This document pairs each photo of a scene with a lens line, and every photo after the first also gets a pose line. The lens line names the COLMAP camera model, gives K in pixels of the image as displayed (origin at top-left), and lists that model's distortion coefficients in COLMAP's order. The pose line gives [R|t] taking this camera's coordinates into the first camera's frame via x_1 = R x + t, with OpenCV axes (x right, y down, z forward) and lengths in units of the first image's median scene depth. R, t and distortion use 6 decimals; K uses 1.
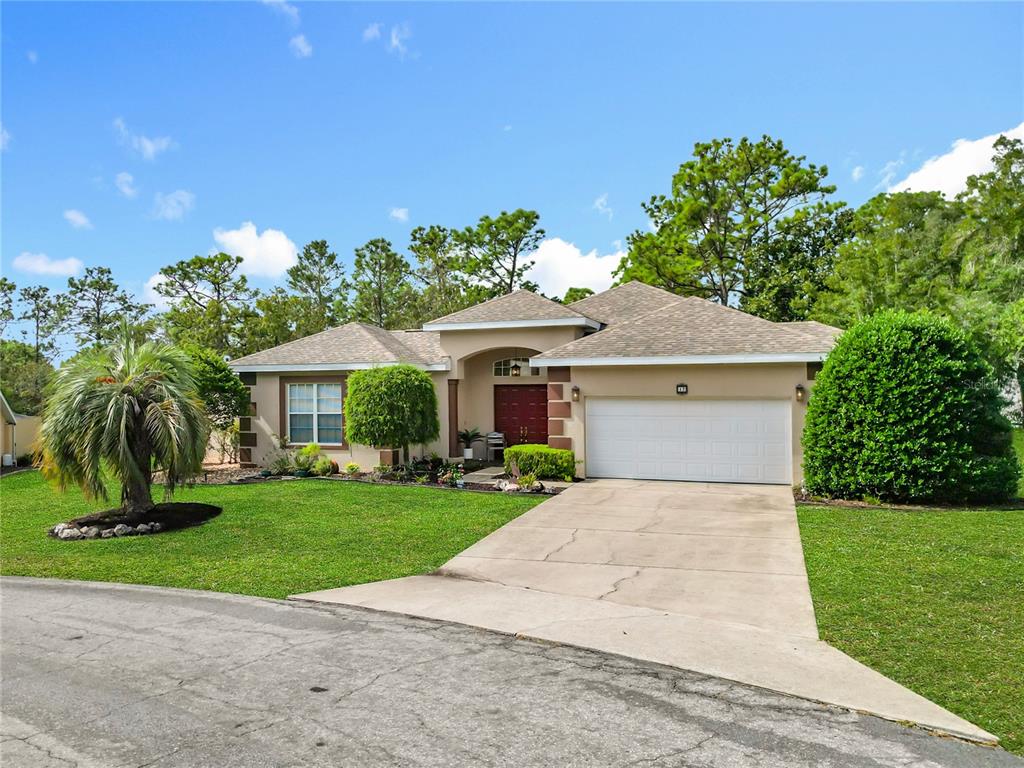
lens RADIAL K [[597.4, 0, 511.7], [0, 597.4, 386.7], [0, 0, 1]] dist [0.021754, -0.001821]
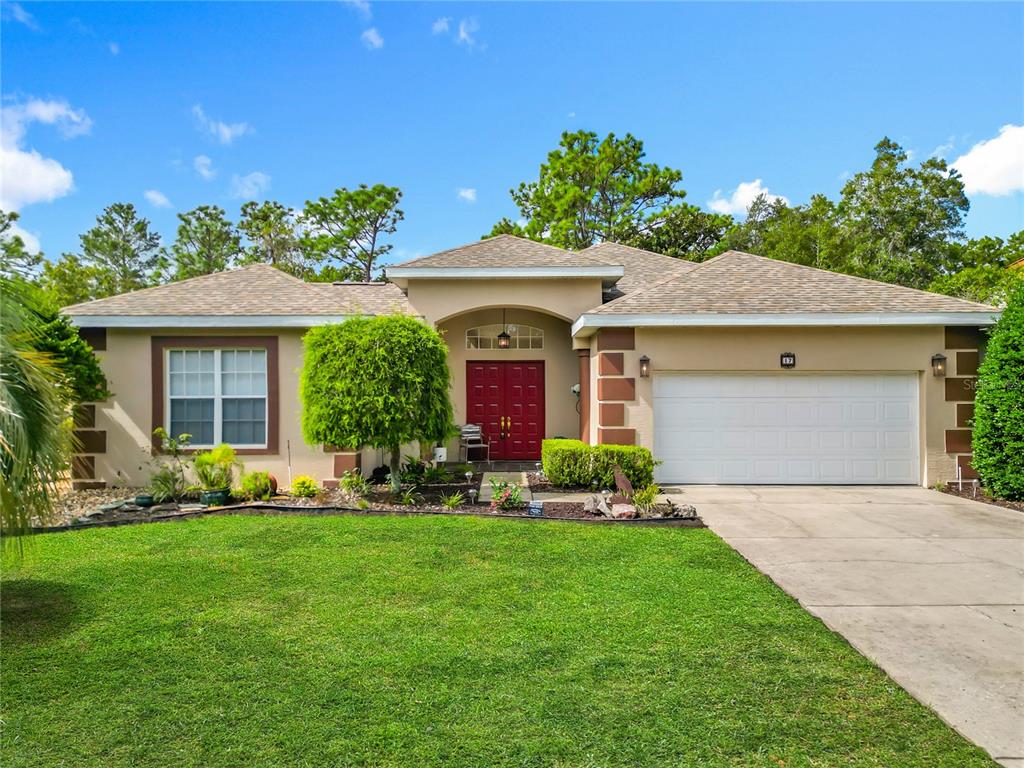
lens RADIAL K [[597.4, 0, 511.7], [0, 597.4, 386.7], [0, 0, 1]] dist [0.021754, -0.001821]
pose [[0.963367, 0.002670, 0.268172, -0.201695], [-0.004944, 0.999957, 0.007804, 0.027017], [-0.268140, -0.008844, 0.963339, 0.318570]]
